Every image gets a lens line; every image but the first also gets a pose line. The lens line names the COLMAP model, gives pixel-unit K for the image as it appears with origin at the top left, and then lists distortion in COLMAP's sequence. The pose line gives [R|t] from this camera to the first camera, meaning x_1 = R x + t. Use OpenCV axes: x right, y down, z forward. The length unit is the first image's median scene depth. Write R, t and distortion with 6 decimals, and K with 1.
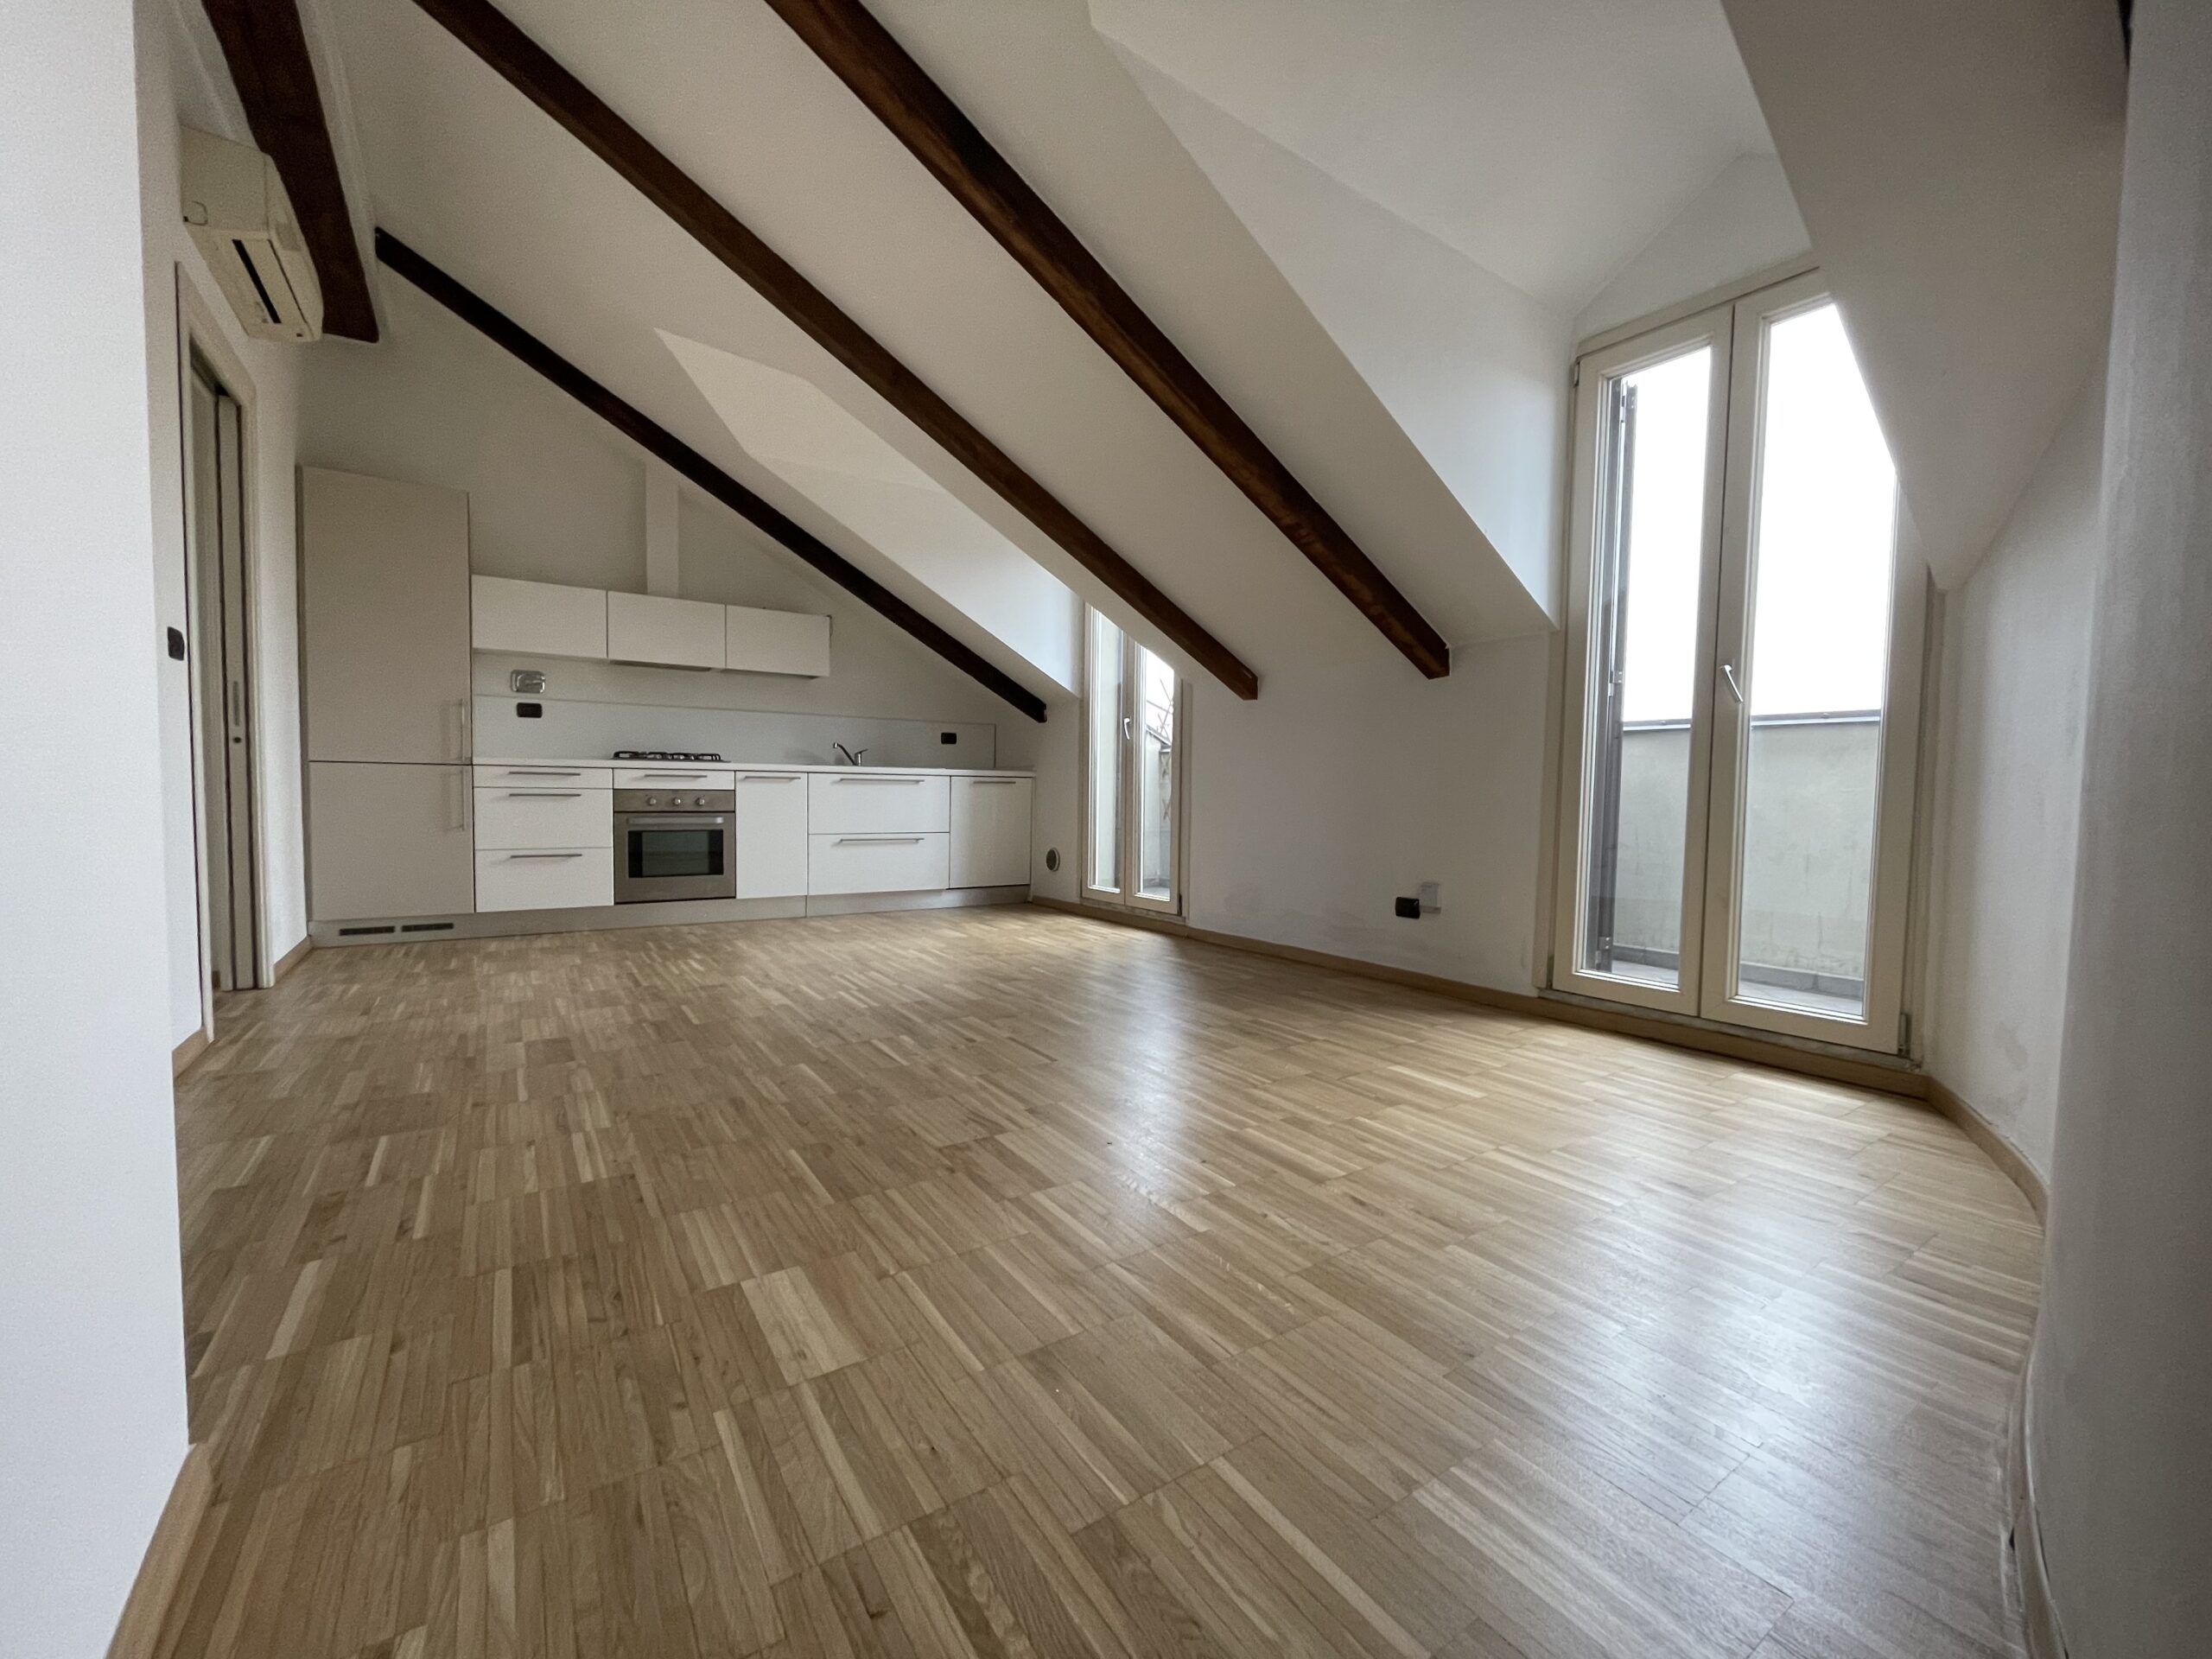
lens RADIAL K [[895.3, 0, 1101.3], [0, 895.3, 833.2], [0, 0, 1]] dist [-0.000533, -0.001520]
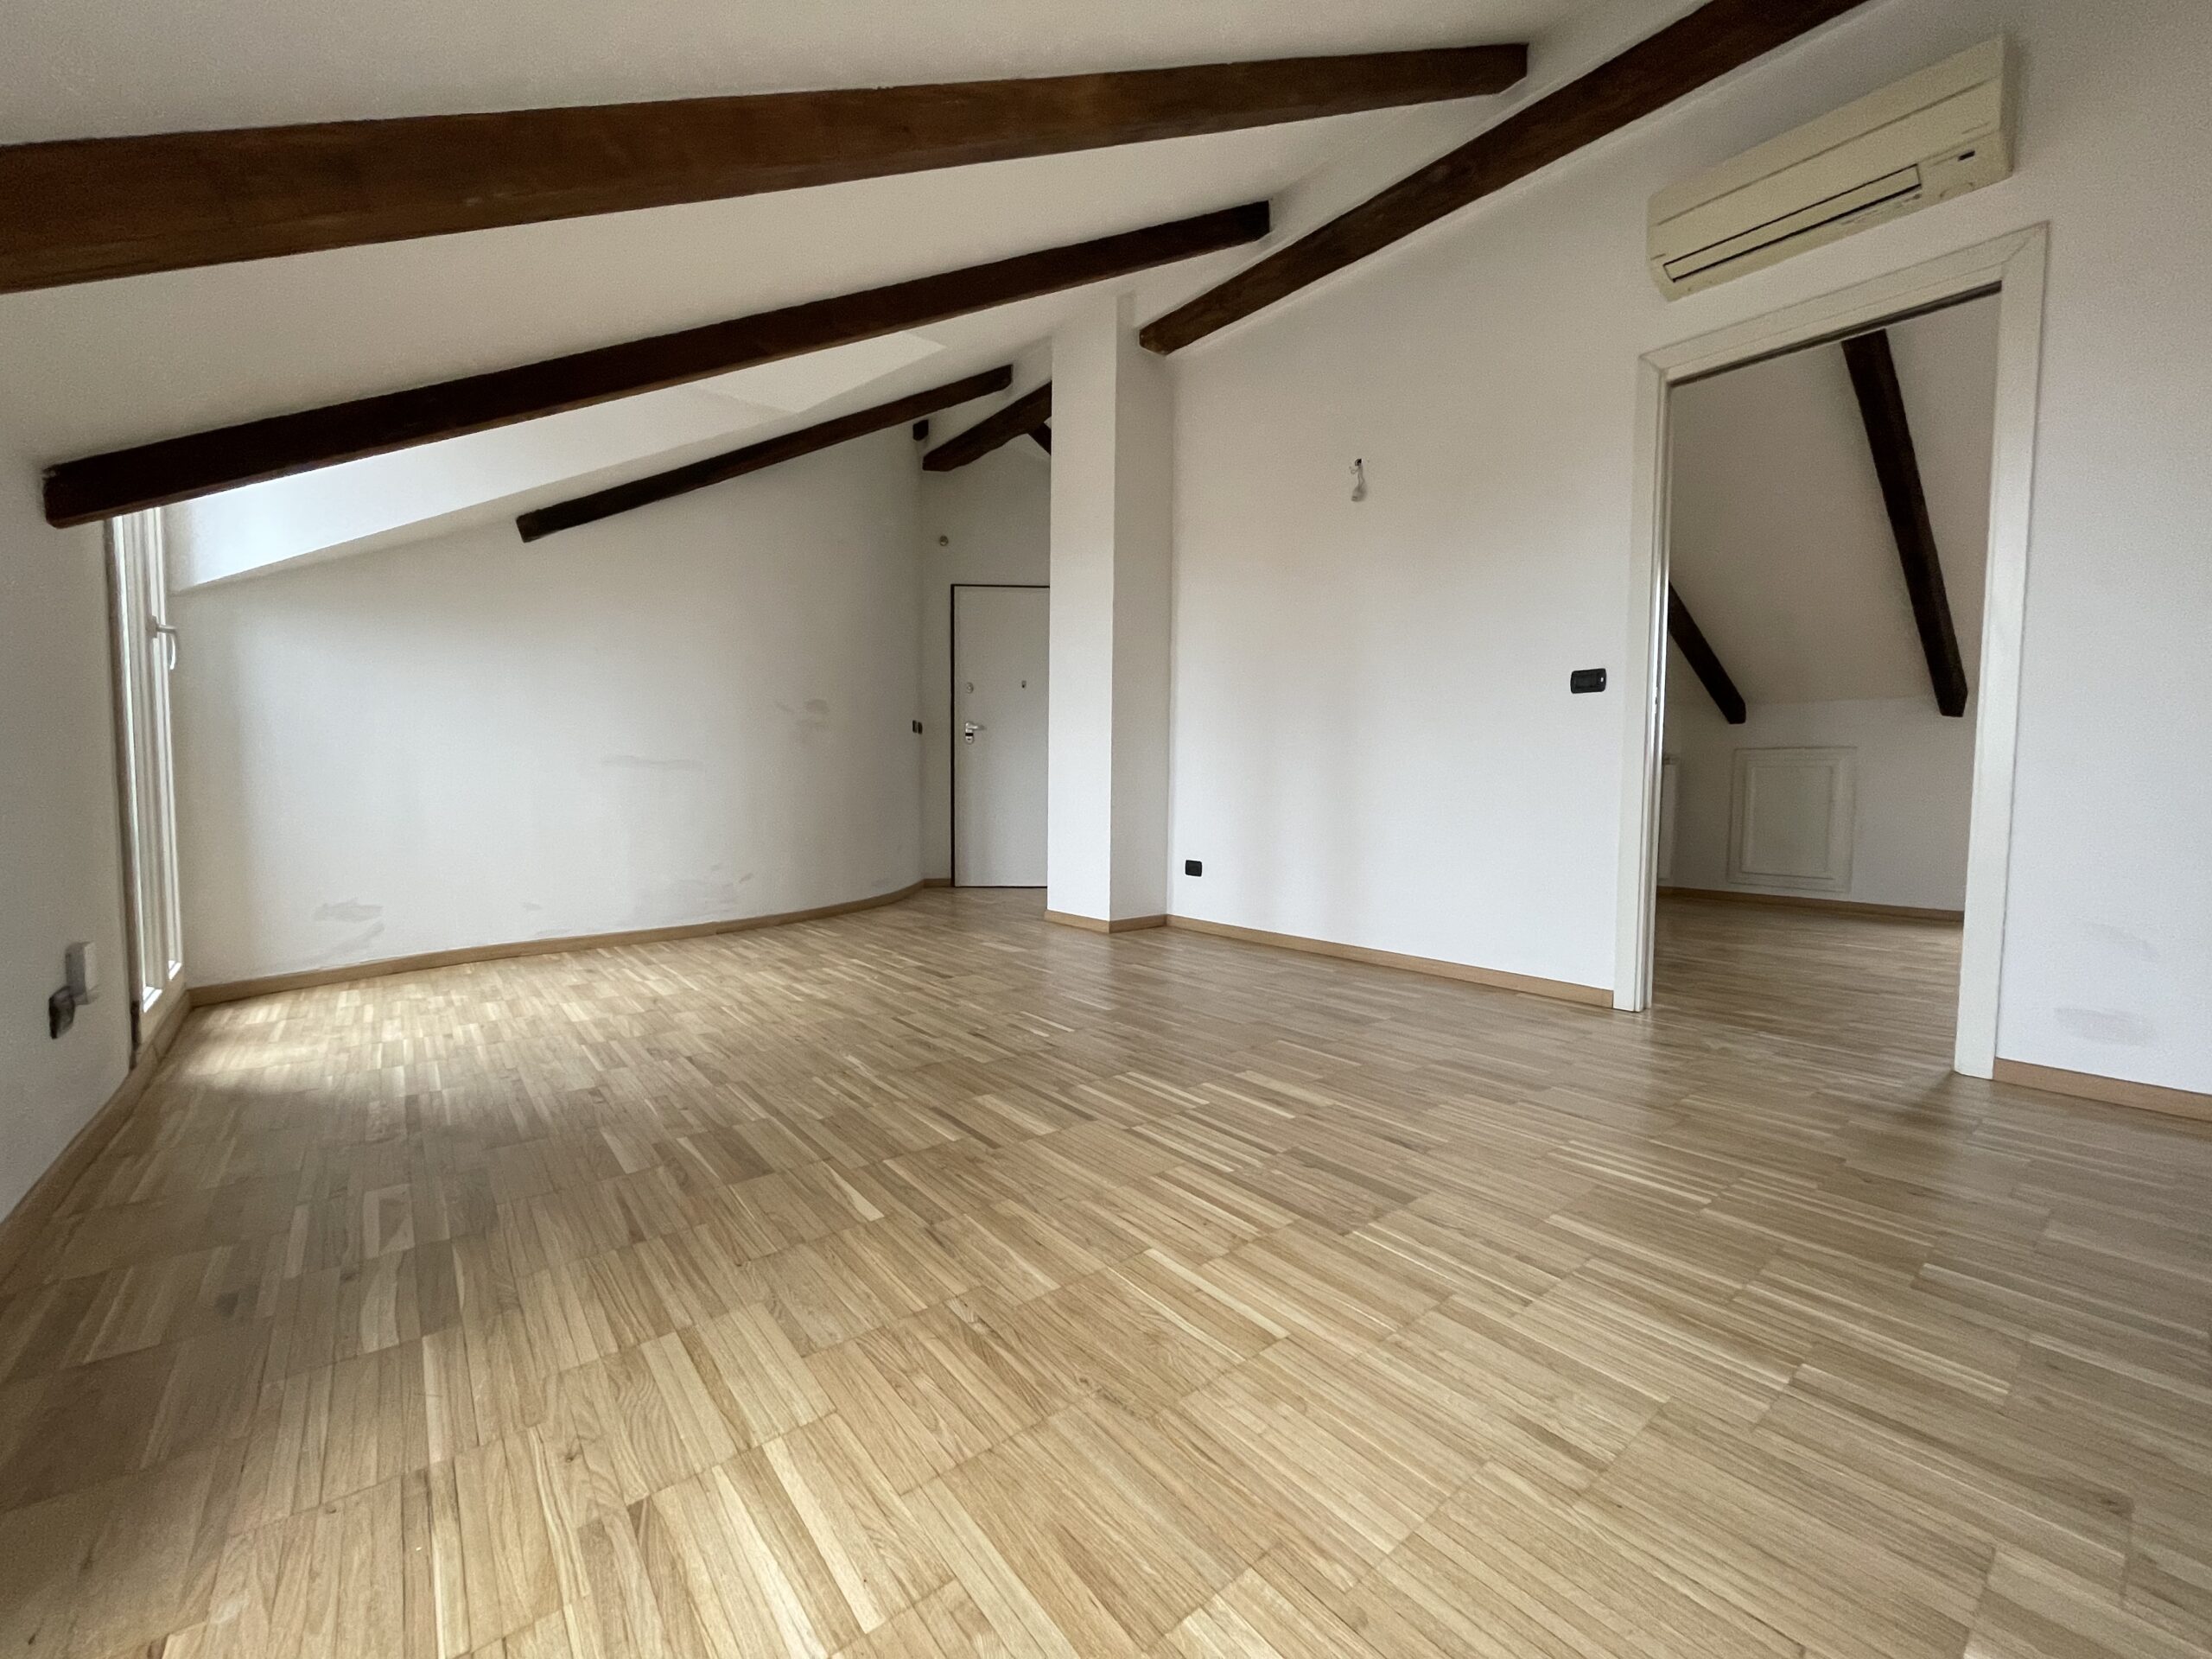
lens RADIAL K [[895.3, 0, 1103.1], [0, 895.3, 832.8], [0, 0, 1]] dist [-0.000533, -0.001520]
pose [[-0.996193, -0.020181, -0.084804, -0.172315], [-0.028985, 0.994166, 0.103897, -0.081764], [0.082213, 0.105959, -0.990966, 1.707354]]
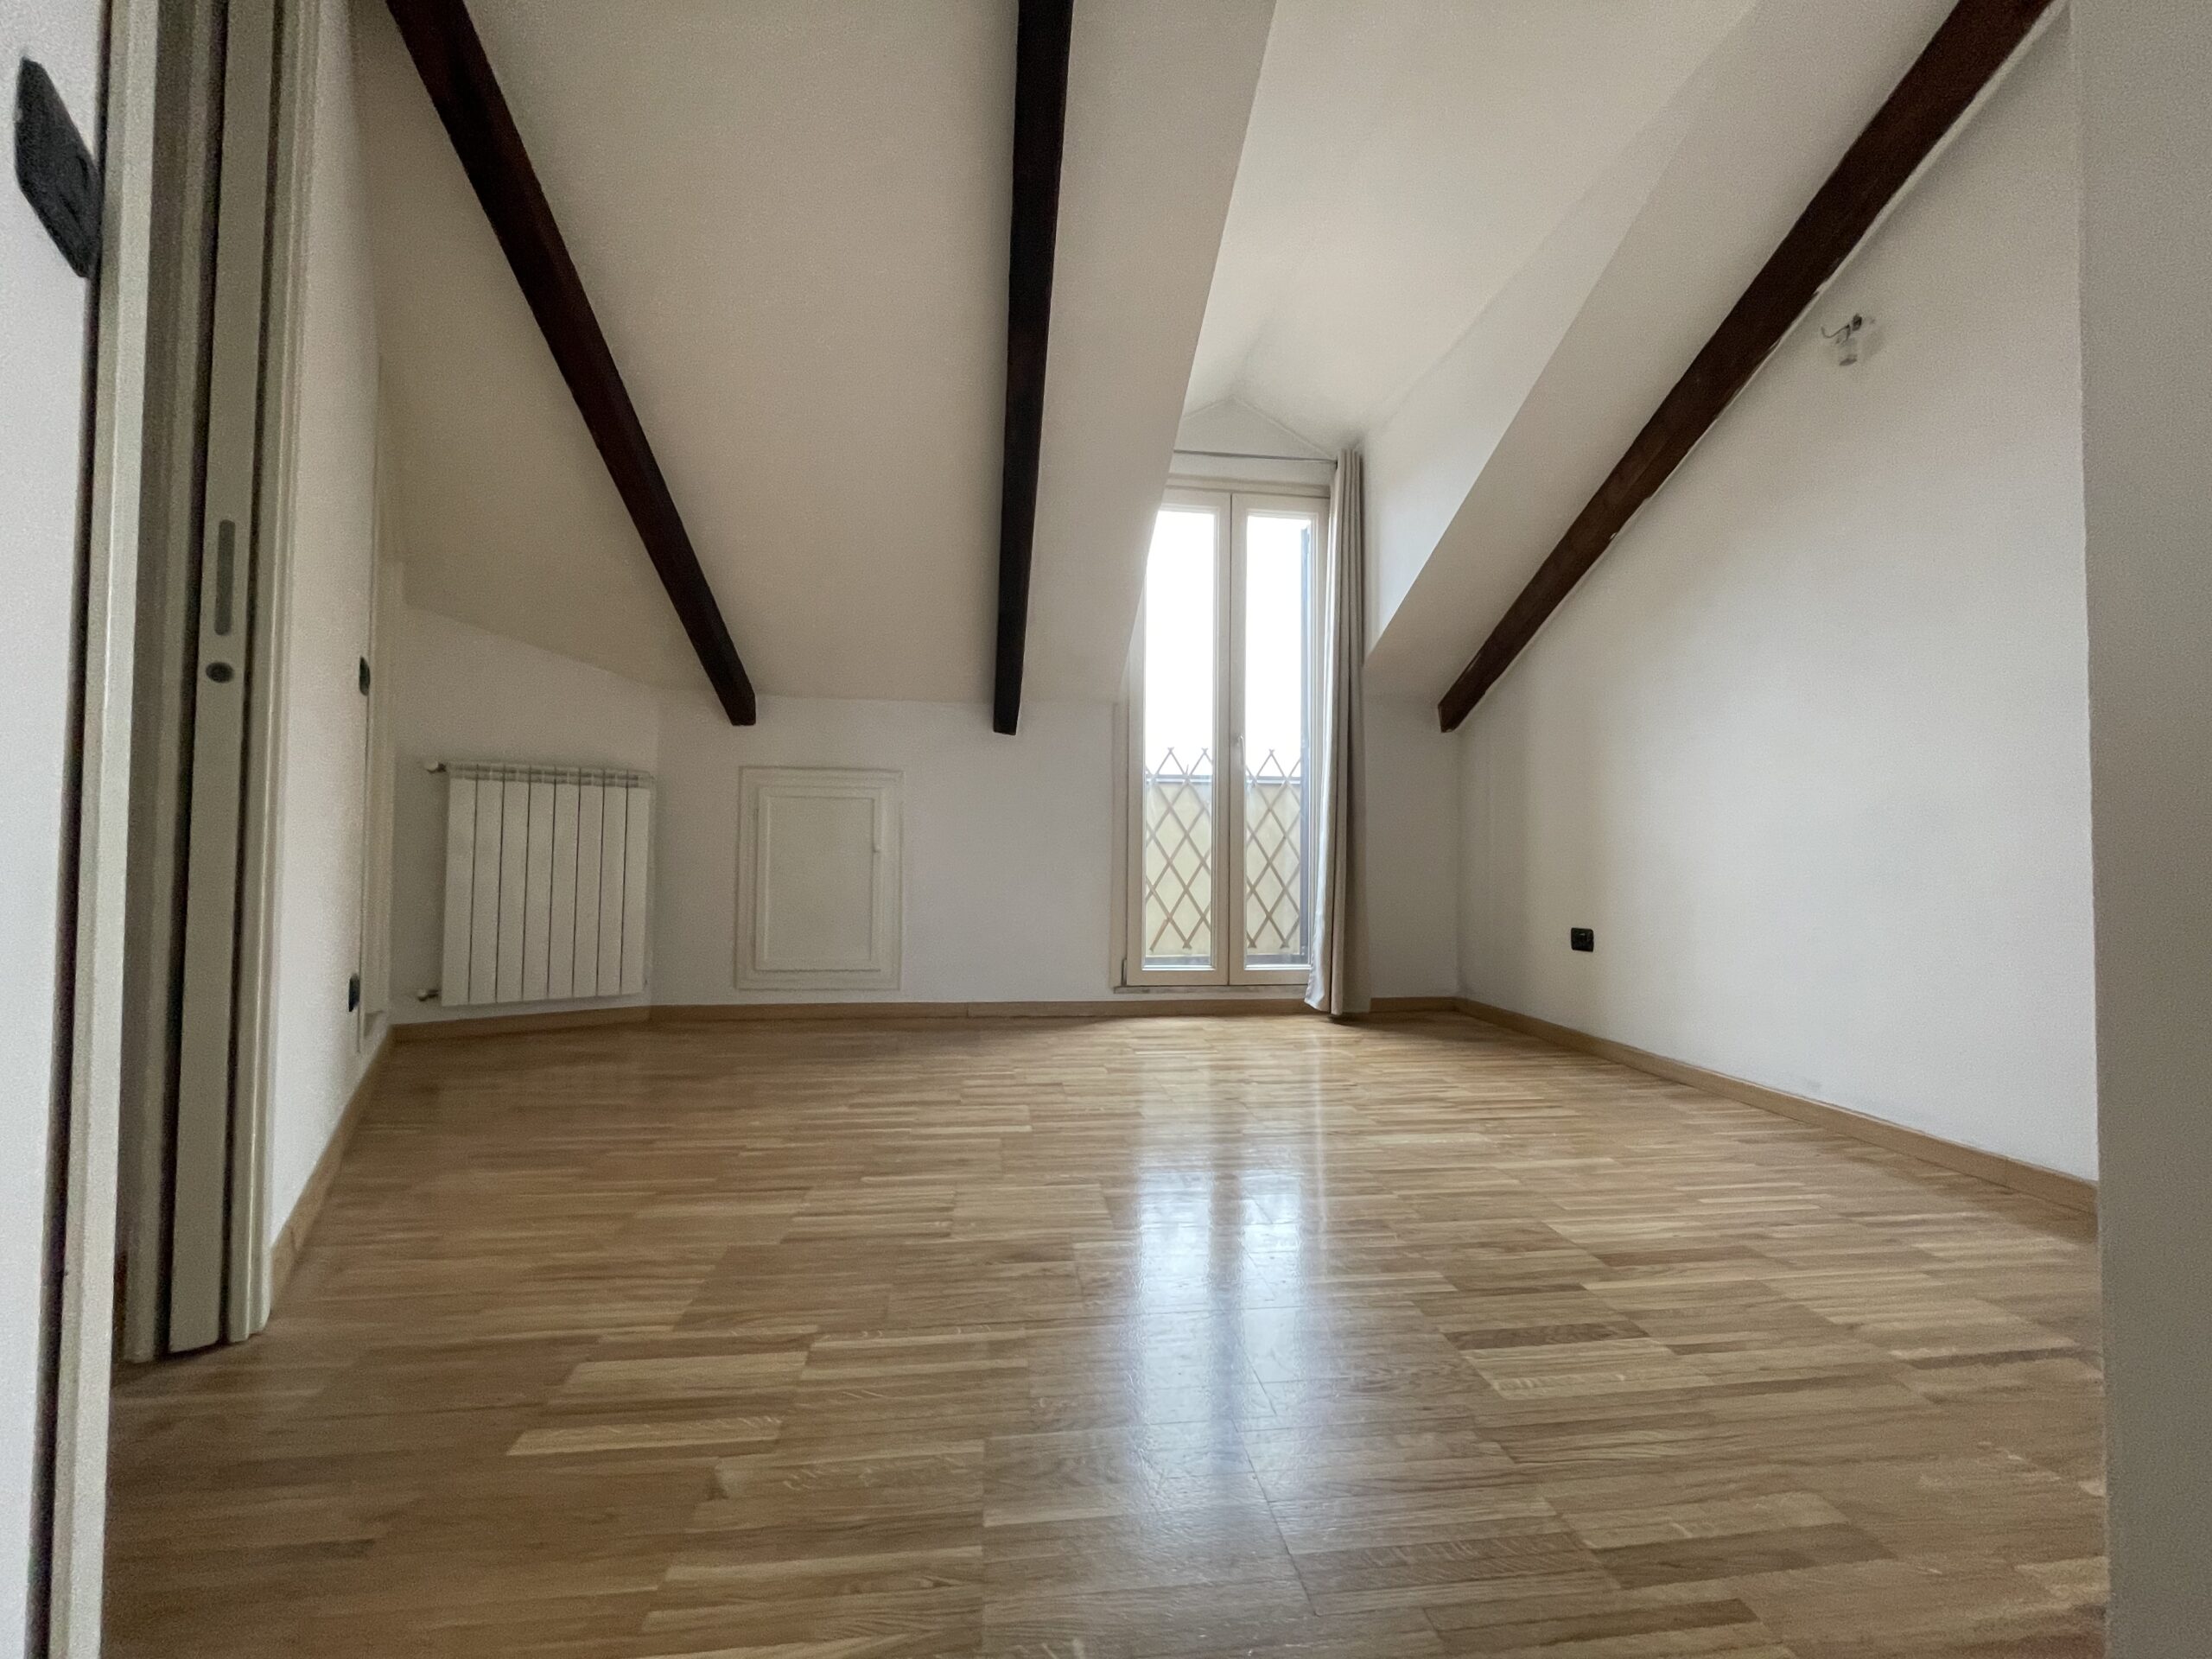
lens RADIAL K [[895.3, 0, 1104.2], [0, 895.3, 835.5], [0, 0, 1]] dist [-0.000533, -0.001520]
pose [[-0.454246, -0.040003, -0.889978, -0.865281], [-0.060338, 0.998079, -0.014066, -0.023220], [0.888831, 0.047310, -0.455787, 0.852605]]
